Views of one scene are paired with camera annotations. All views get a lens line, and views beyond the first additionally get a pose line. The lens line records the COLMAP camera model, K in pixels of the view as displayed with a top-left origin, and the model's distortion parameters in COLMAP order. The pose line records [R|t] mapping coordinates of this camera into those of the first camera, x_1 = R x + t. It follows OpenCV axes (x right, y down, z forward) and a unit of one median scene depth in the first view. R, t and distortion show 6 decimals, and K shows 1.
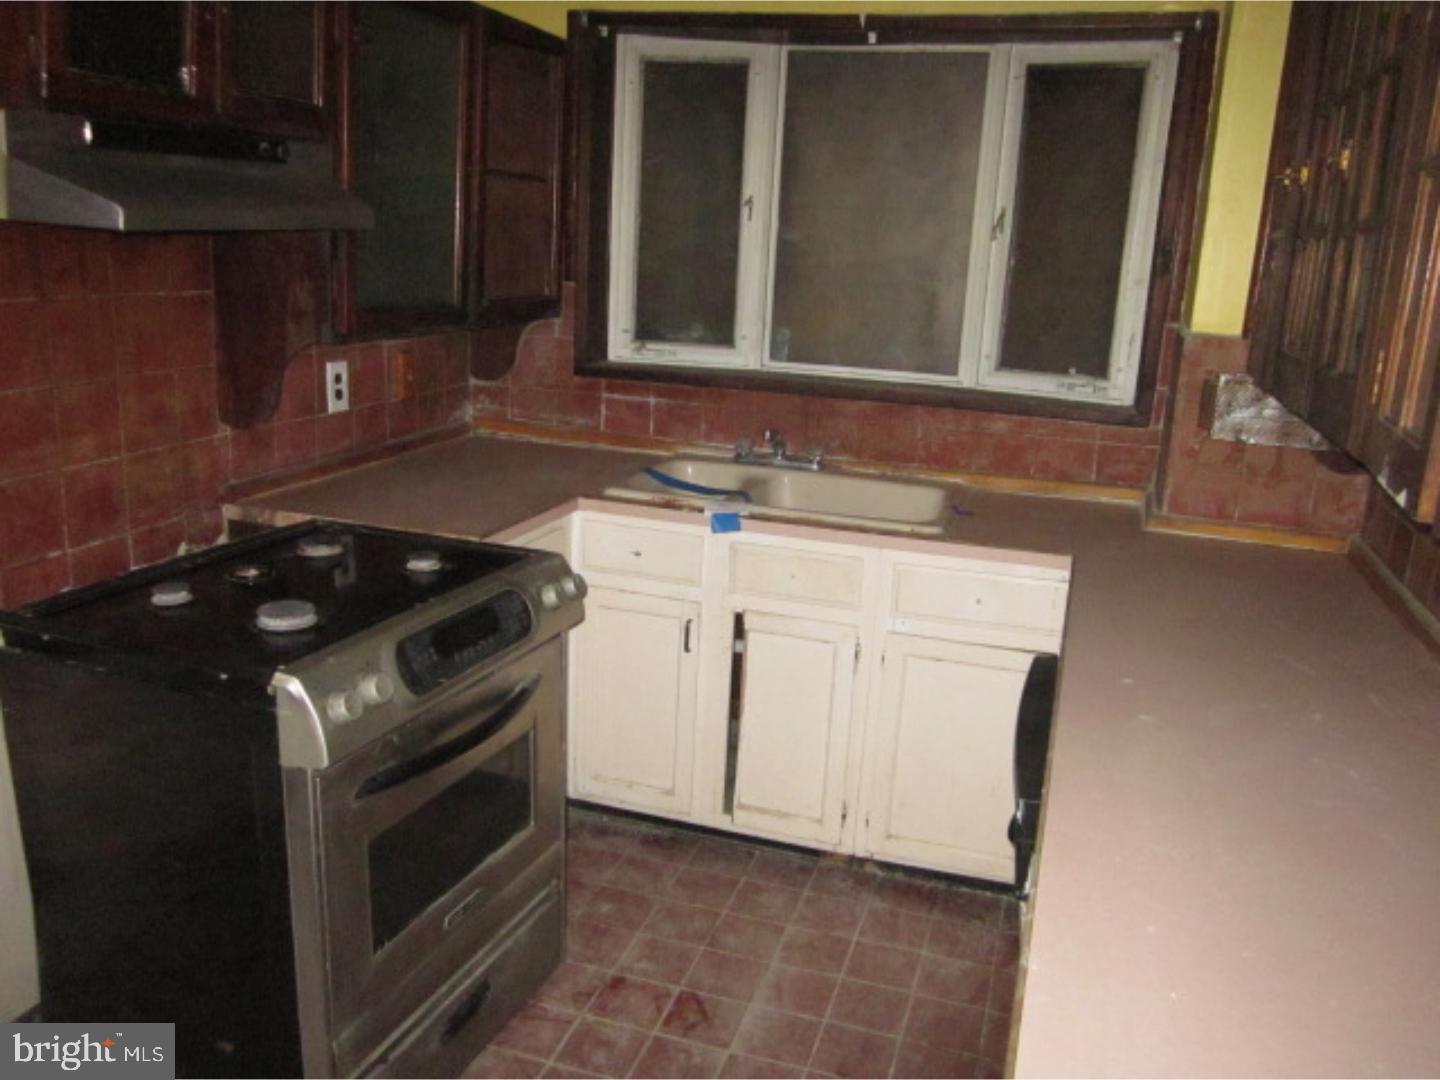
lens RADIAL K [[1172.3, 0, 720.0], [0, 1172.3, 540.0], [0, 0, 1]] dist [-0.061087, 0.015345]
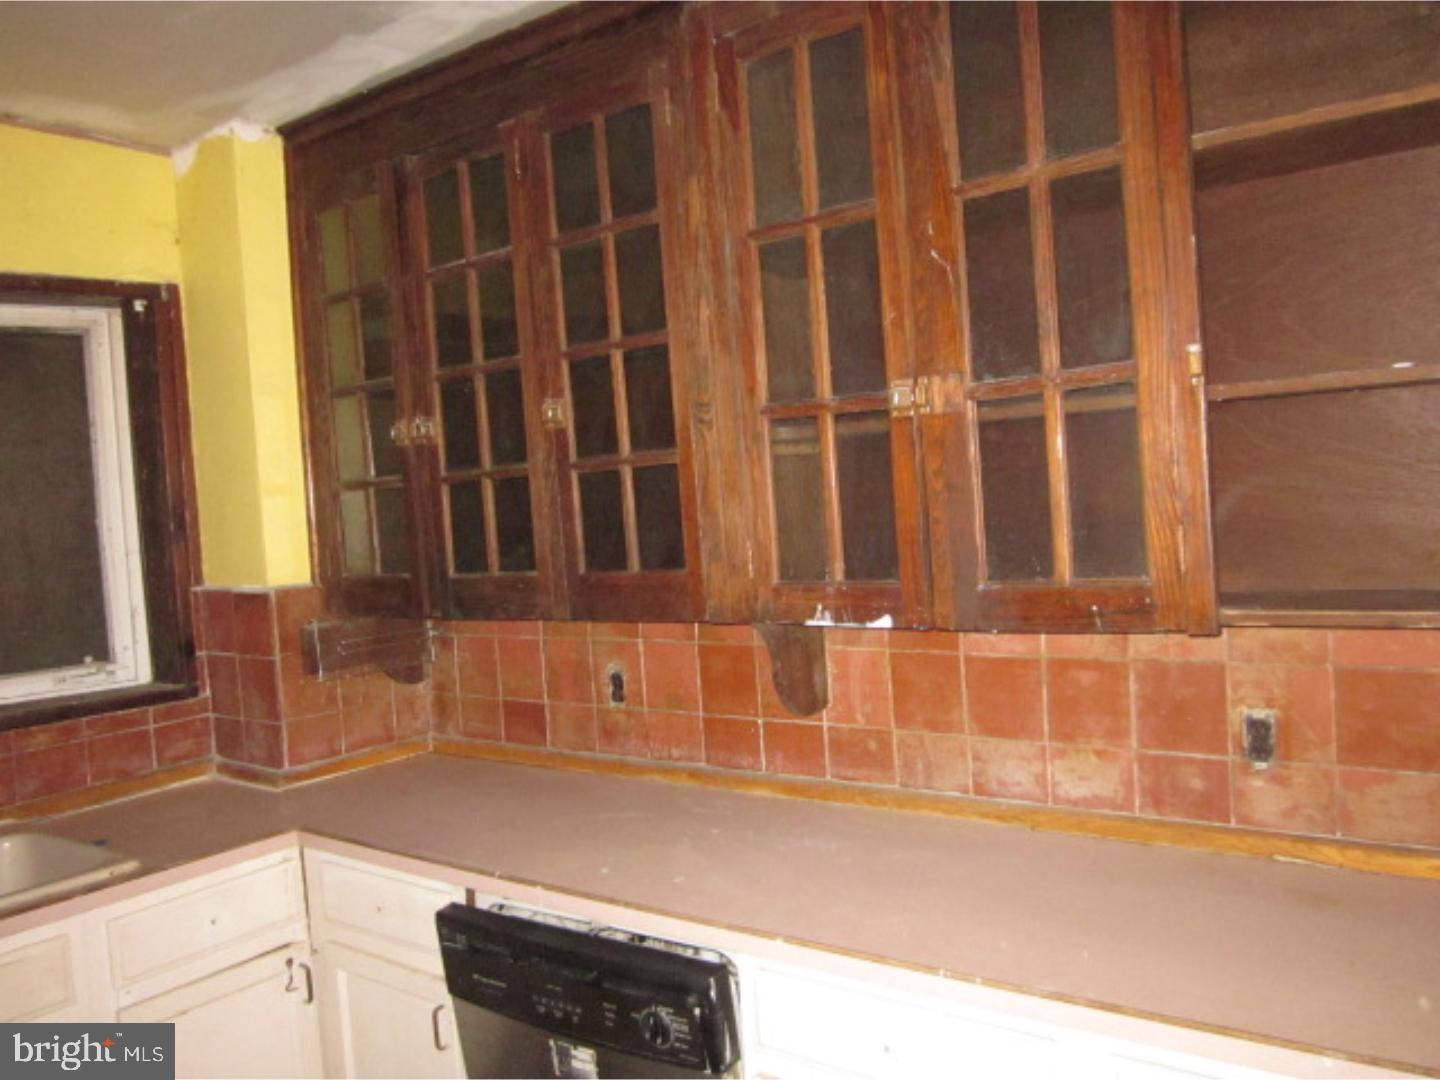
lens RADIAL K [[1172.3, 0, 720.0], [0, 1172.3, 540.0], [0, 0, 1]] dist [-0.061087, 0.015345]
pose [[0.341031, -0.110060, 0.933587, -0.354538], [0.314637, 0.949207, -0.003033, -0.080824], [-0.885834, 0.294775, 0.358338, 0.244791]]
